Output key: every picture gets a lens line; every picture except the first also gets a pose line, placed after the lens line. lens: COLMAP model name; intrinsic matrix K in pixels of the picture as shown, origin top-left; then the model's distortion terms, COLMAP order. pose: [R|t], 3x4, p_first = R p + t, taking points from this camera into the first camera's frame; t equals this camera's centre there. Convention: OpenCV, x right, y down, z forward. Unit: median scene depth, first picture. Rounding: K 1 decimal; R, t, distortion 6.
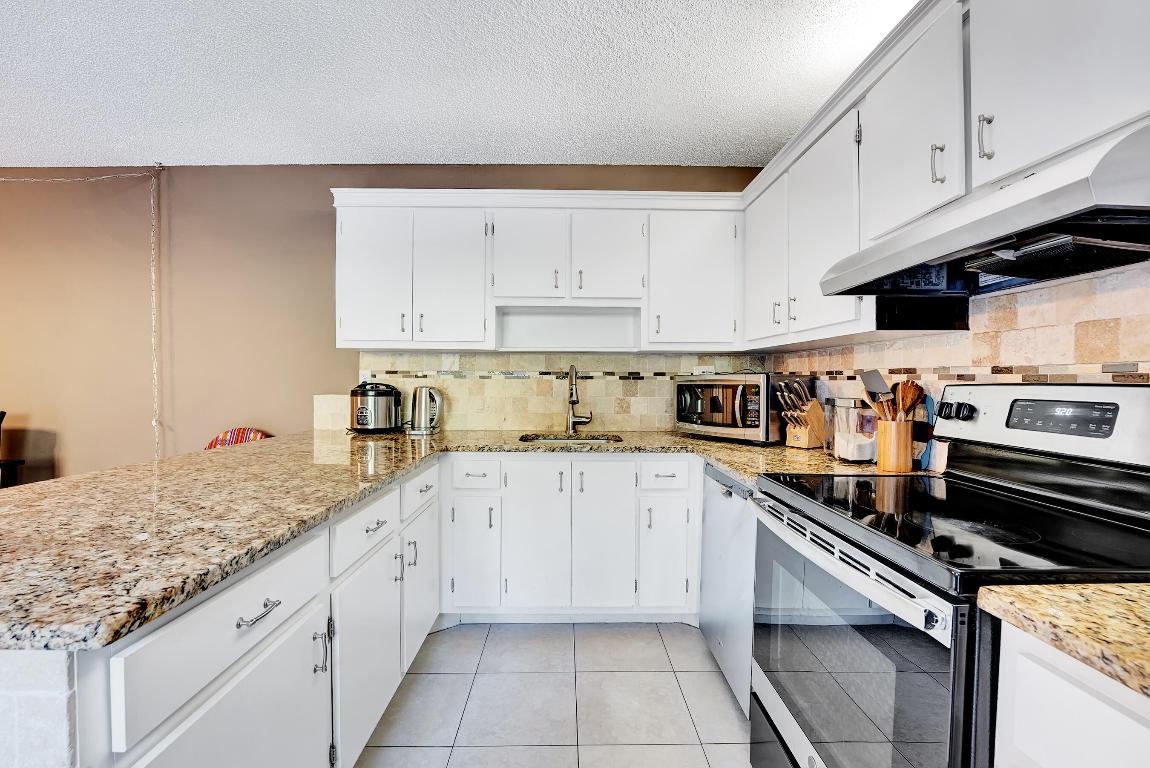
lens RADIAL K [[493.0, 0, 573.9], [0, 493.0, 382.0], [0, 0, 1]] dist [-0.004285, -0.000105]
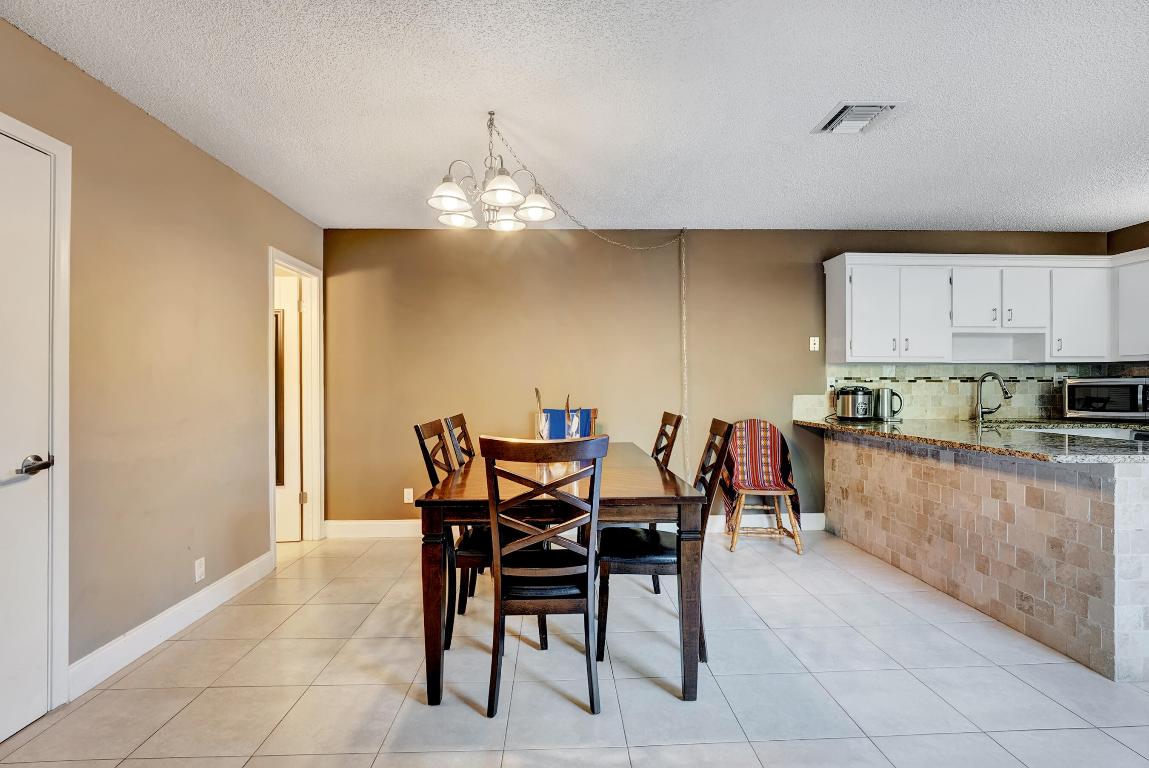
lens RADIAL K [[535.4, 0, 580.5], [0, 535.4, 386.8], [0, 0, 1]] dist [-0.003697, 0.000199]
pose [[0.998731, -0.008370, 0.049663, -1.234402], [0.008451, 0.999963, -0.001414, 0.000036], [-0.049650, 0.001832, 0.998765, -0.492453]]
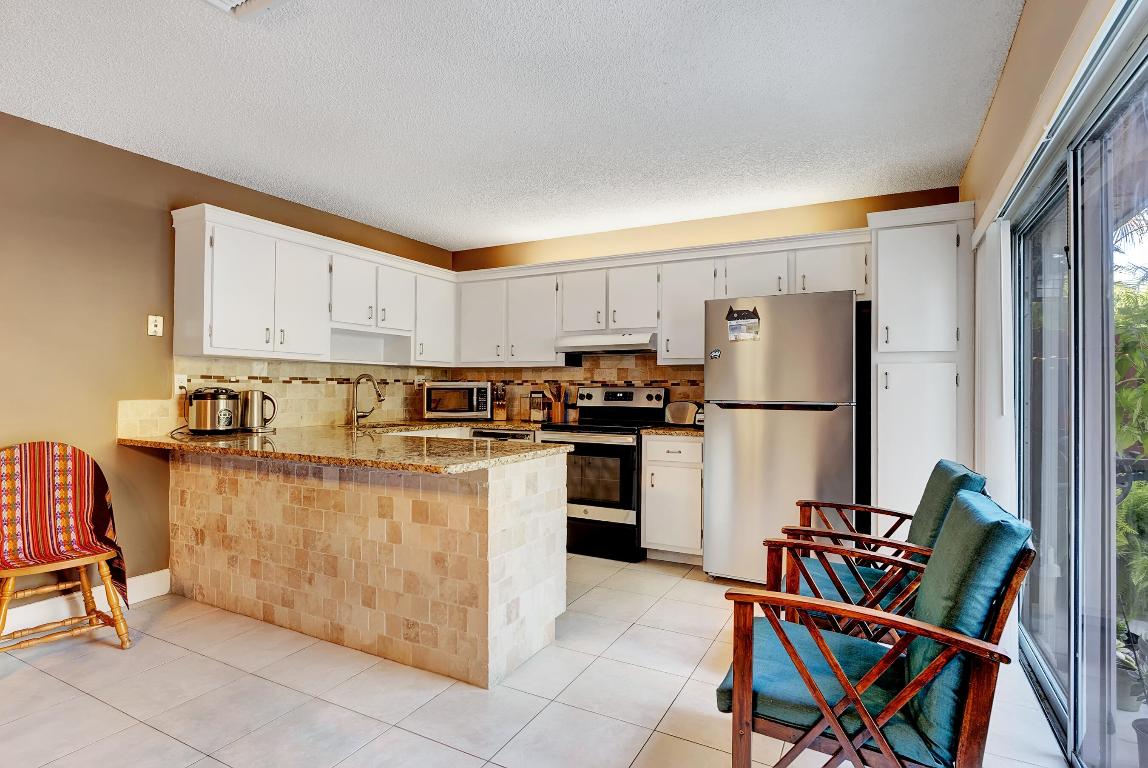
lens RADIAL K [[586.9, 0, 574.9], [0, 586.9, 383.6], [0, 0, 1]] dist [-0.014440, -0.001030]
pose [[0.474322, 0.003815, 0.880343, -1.105339], [0.000338, 0.999990, -0.004516, 0.000082], [-0.880351, 0.002439, 0.474316, -0.266839]]
